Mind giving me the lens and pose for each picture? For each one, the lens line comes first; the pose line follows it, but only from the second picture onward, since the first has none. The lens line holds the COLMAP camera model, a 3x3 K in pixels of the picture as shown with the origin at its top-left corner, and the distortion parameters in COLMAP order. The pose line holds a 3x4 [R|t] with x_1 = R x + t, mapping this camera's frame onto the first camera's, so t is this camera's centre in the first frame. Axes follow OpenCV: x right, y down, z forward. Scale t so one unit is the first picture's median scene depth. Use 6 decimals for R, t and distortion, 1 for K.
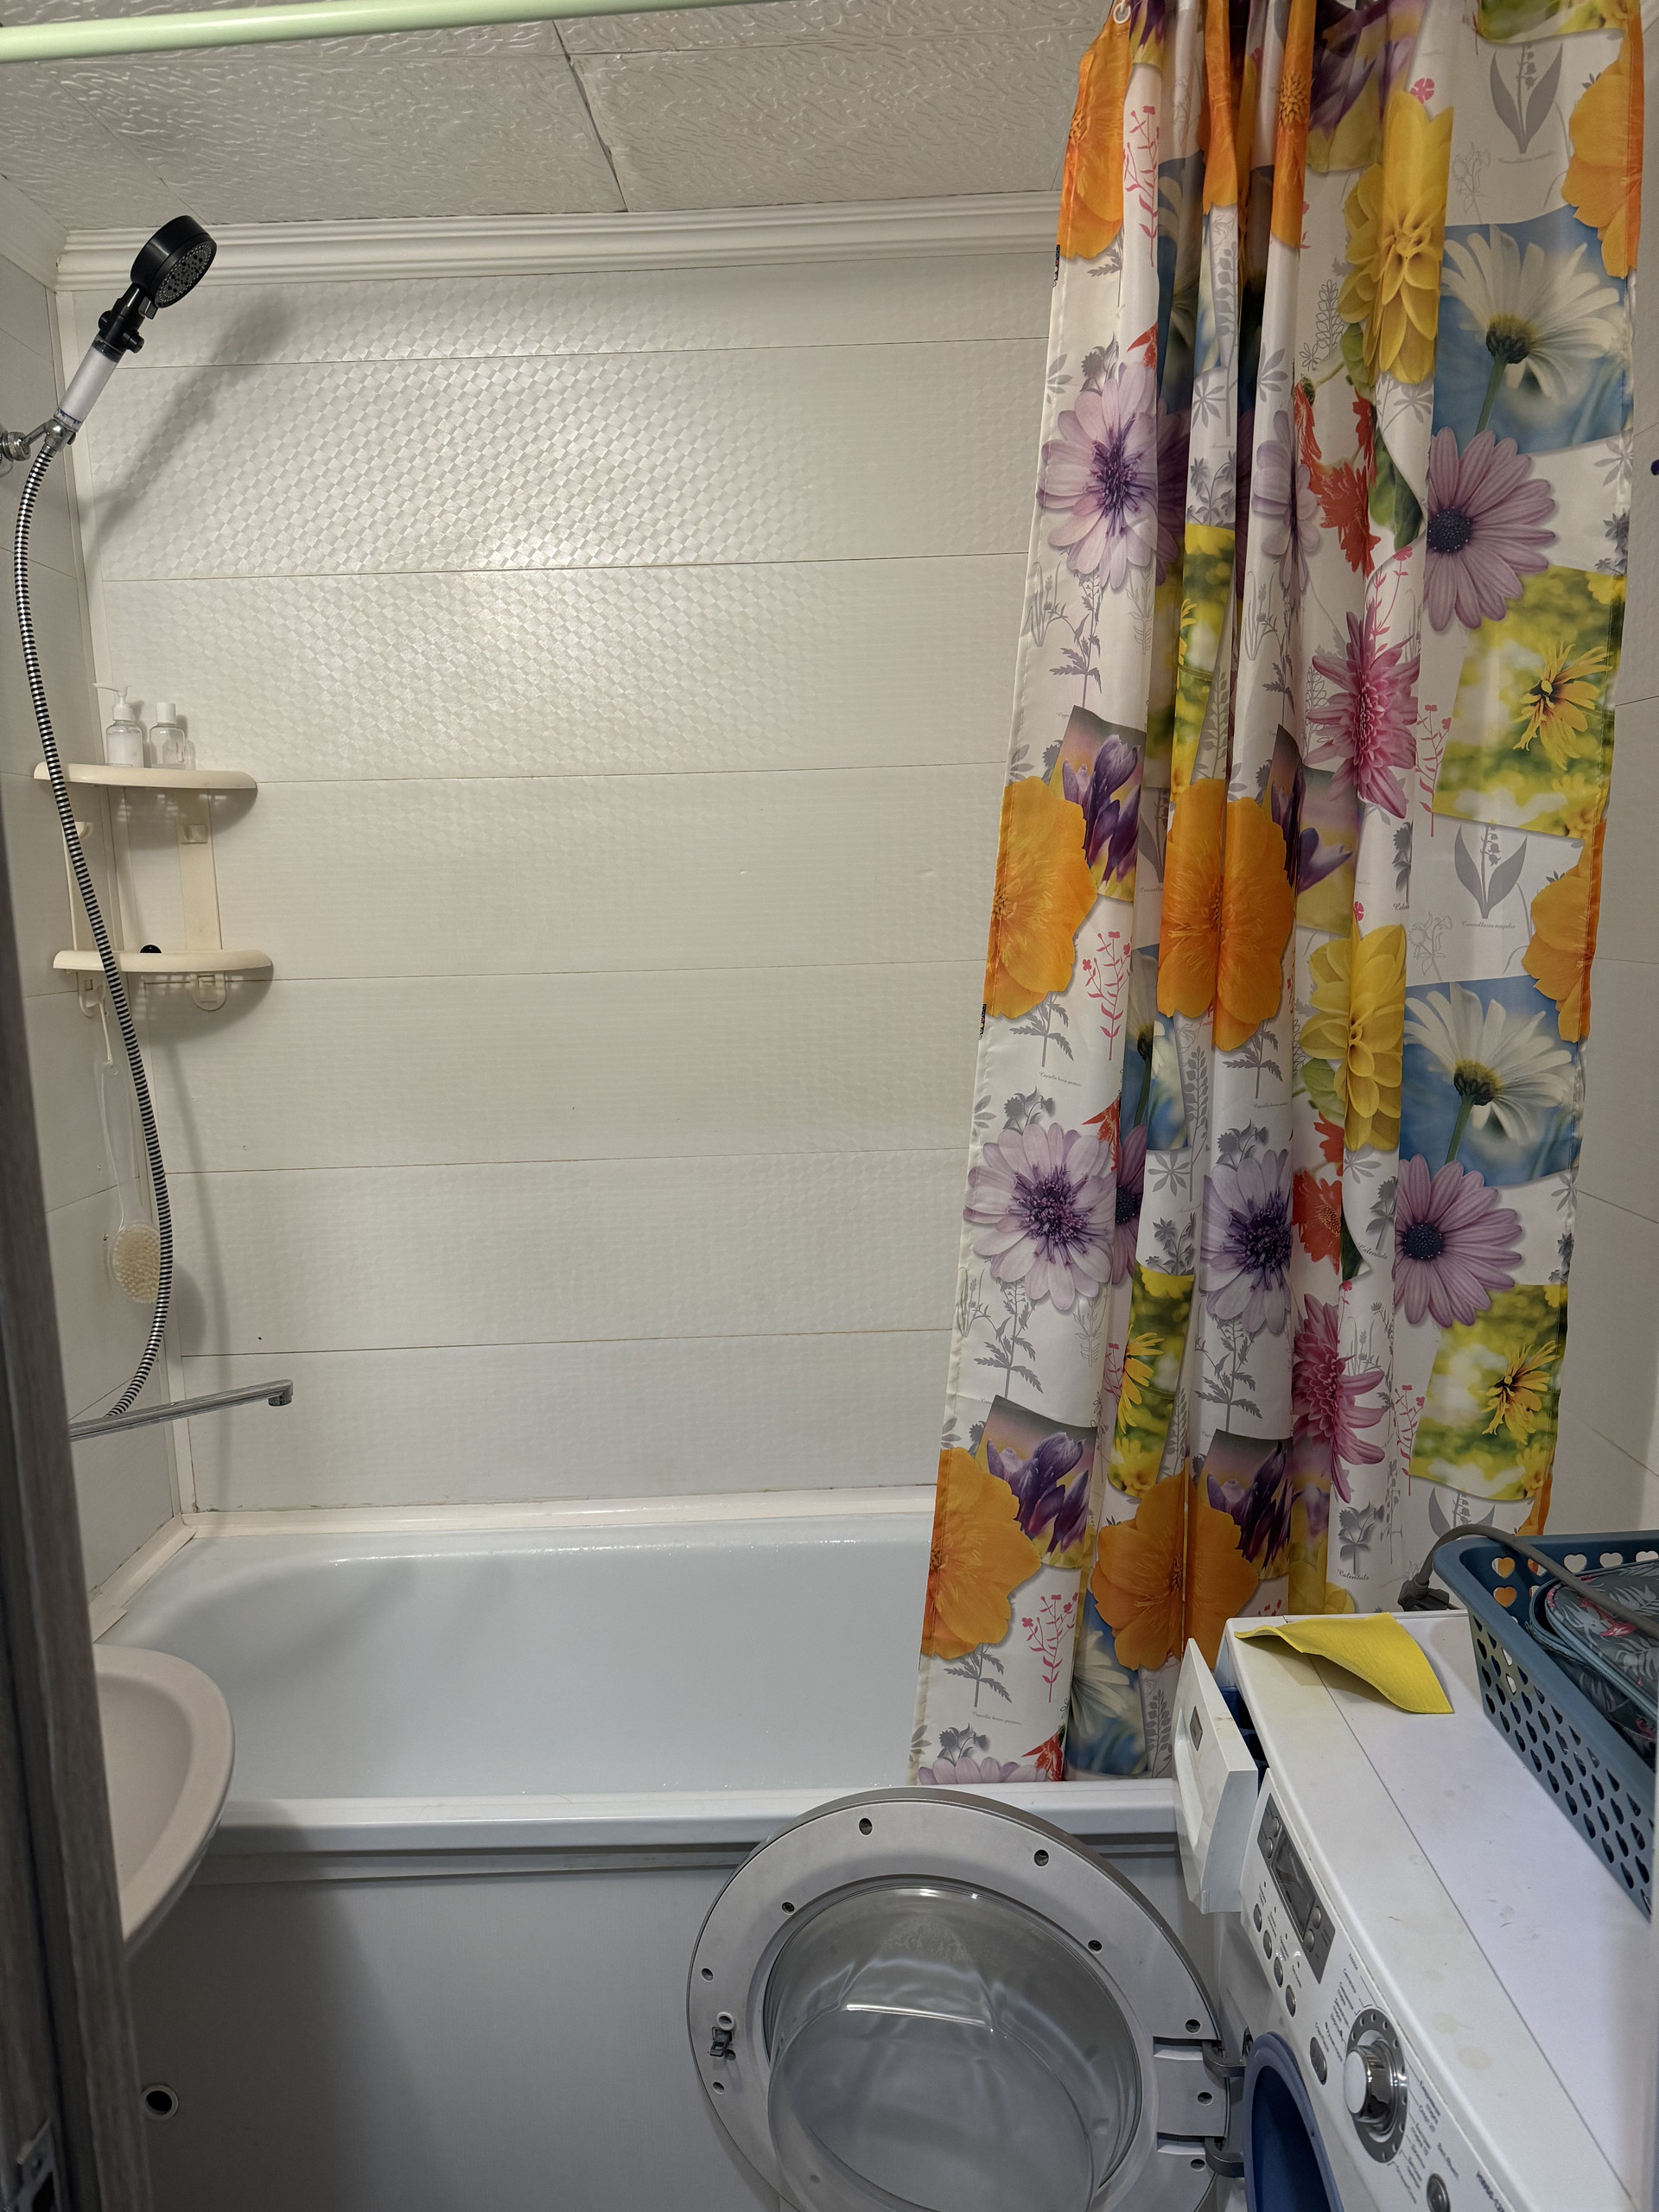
lens RADIAL K [[1573.8, 0, 826.5], [0, 1573.8, 1113.8], [0, 0, 1]] dist [0.105838, -0.135720]
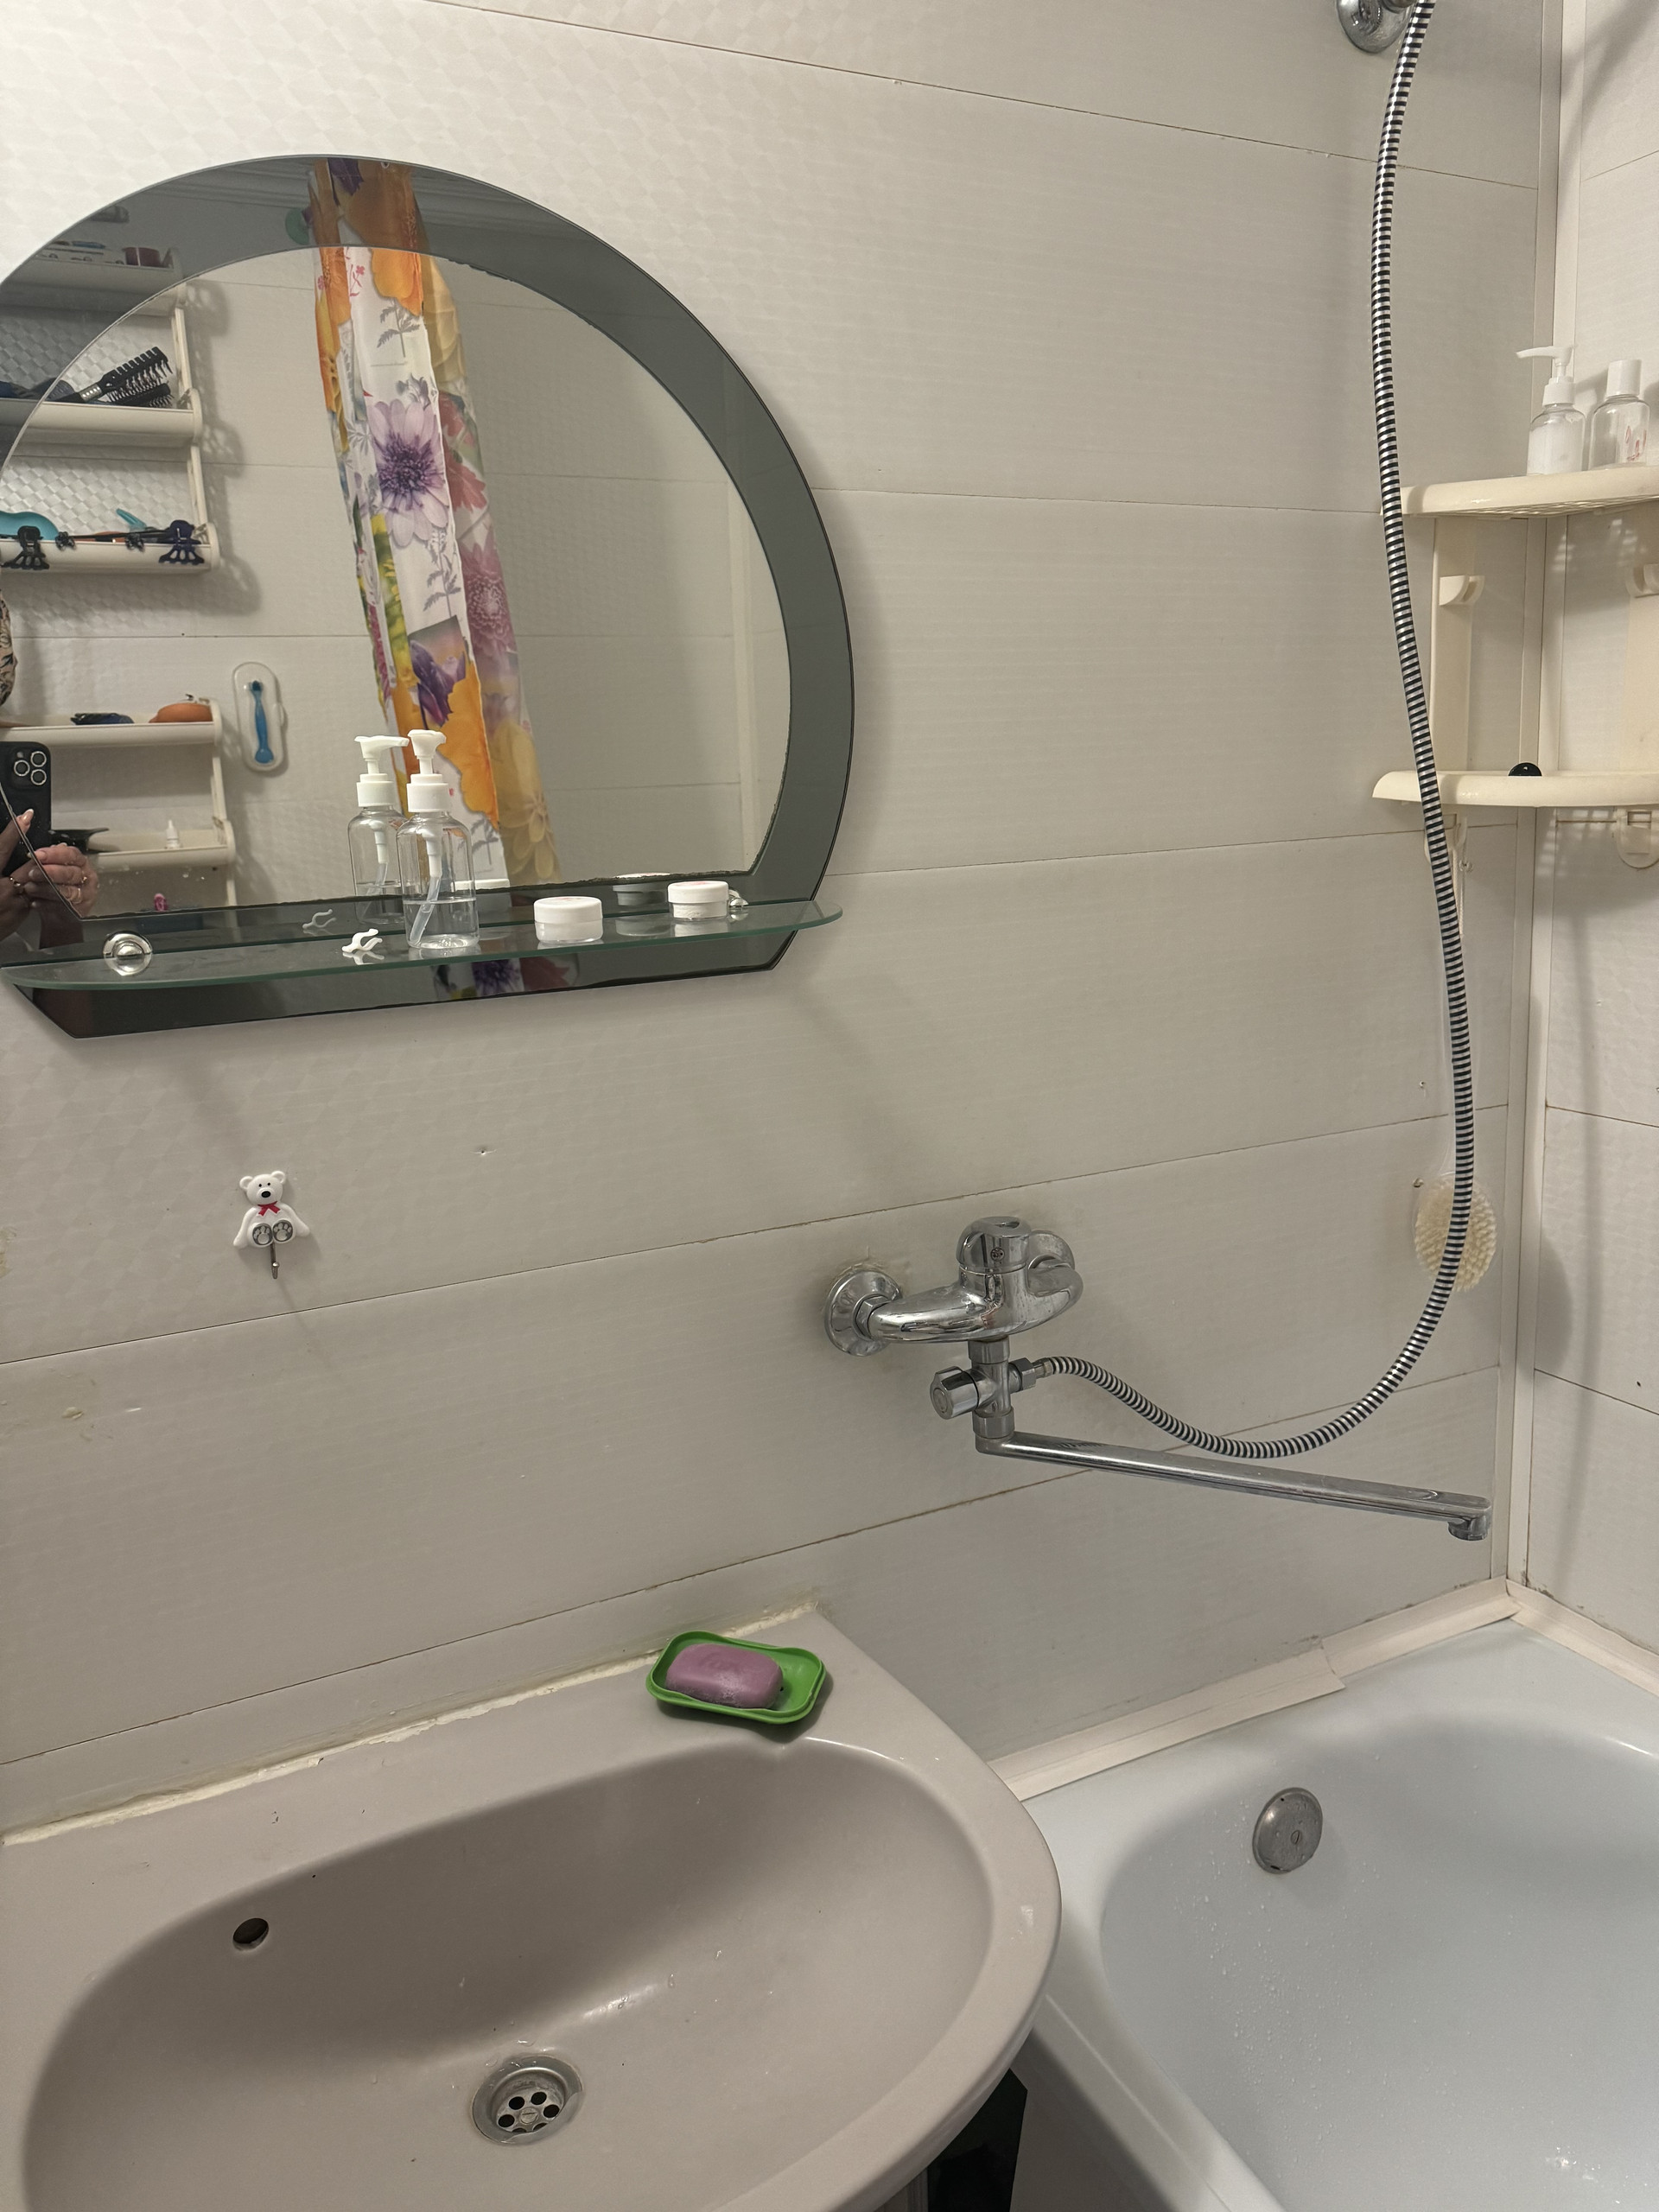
lens RADIAL K [[1594.4, 0, 831.7], [0, 1594.4, 1115.1], [0, 0, 1]] dist [-0.002216, -0.006794]
pose [[0.454596, 0.201361, -0.867638, 0.034552], [-0.098524, 0.979501, 0.175700, -0.048629], [0.885232, 0.005611, 0.465116, 0.426506]]
